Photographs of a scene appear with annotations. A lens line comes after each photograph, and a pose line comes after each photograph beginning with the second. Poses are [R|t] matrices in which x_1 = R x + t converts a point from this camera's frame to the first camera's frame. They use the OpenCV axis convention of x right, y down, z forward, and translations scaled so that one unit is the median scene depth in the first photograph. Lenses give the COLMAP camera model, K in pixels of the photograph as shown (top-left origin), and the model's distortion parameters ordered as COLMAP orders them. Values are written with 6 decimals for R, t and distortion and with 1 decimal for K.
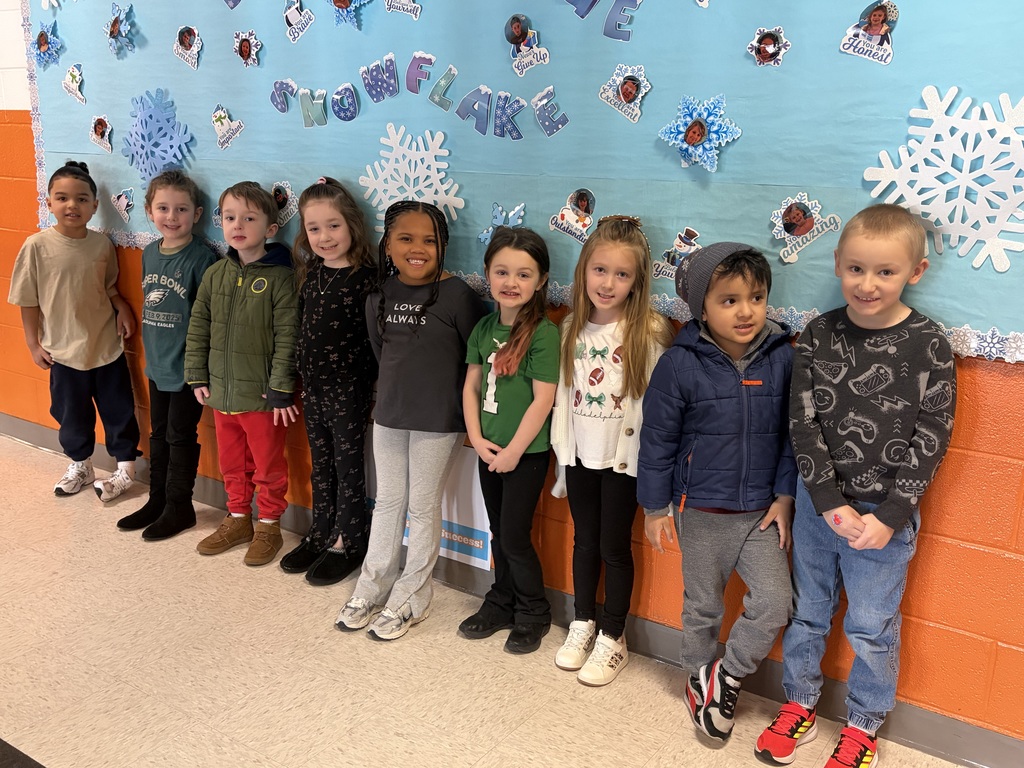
lens RADIAL K [[972.8, 0, 517.4], [0, 972.8, 391.3], [0, 0, 1]] dist [0.014773, 0.000000]
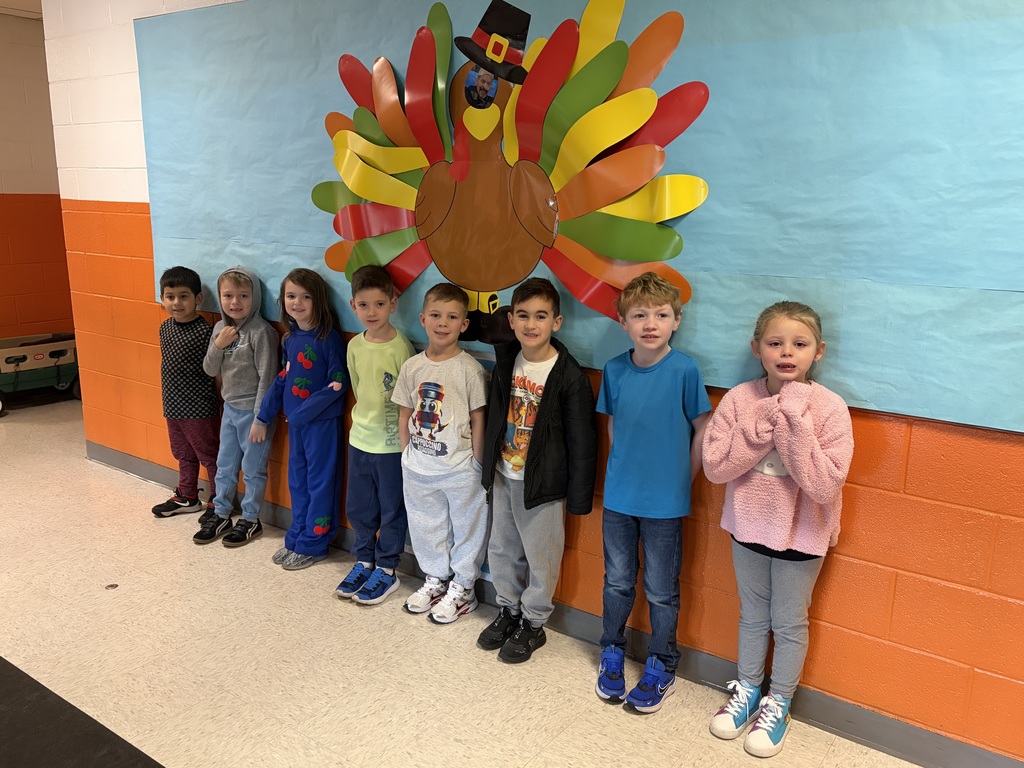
lens RADIAL K [[836.7, 0, 512.9], [0, 836.7, 388.5], [0, 0, 1]] dist [0.013042, 0.002950]
pose [[0.999483, -0.001488, -0.032111, -0.020348], [0.000382, 0.999407, -0.034437, -0.035543], [0.032143, 0.034407, 0.998891, -0.023428]]
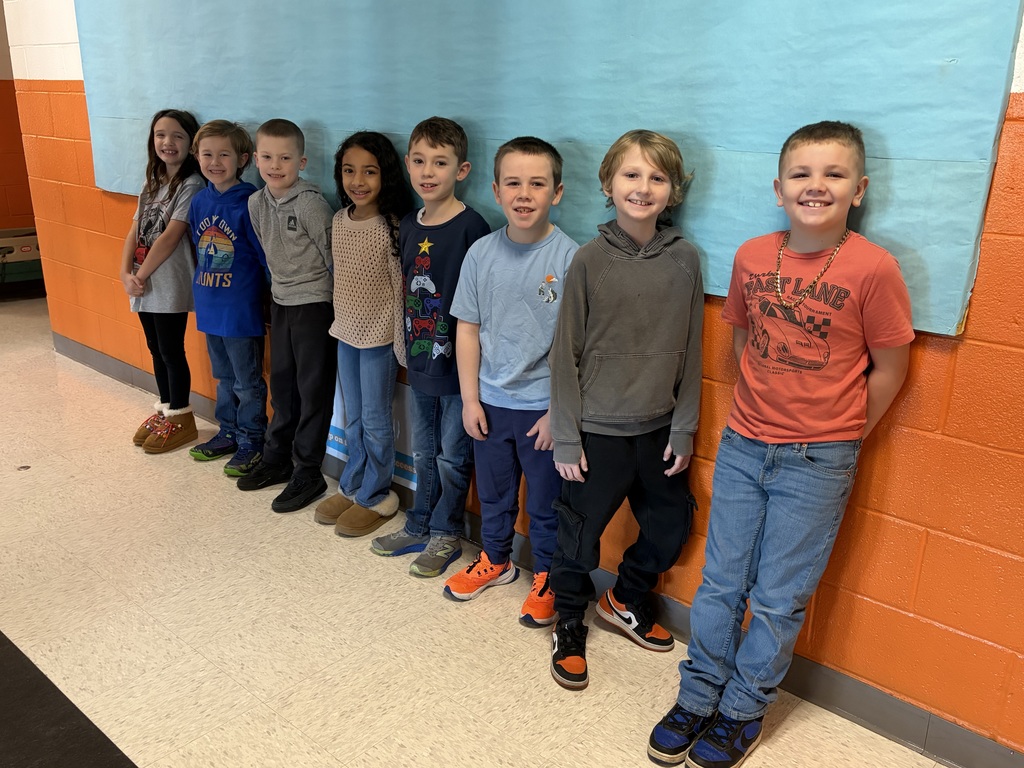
lens RADIAL K [[880.4, 0, 507.7], [0, 880.4, 395.4], [0, 0, 1]] dist [-0.006456, 0.039193]
pose [[0.991137, 0.039282, -0.126901, 0.233145], [-0.031503, 0.997533, 0.062736, 0.003918], [0.129052, -0.058182, 0.989929, 0.012850]]
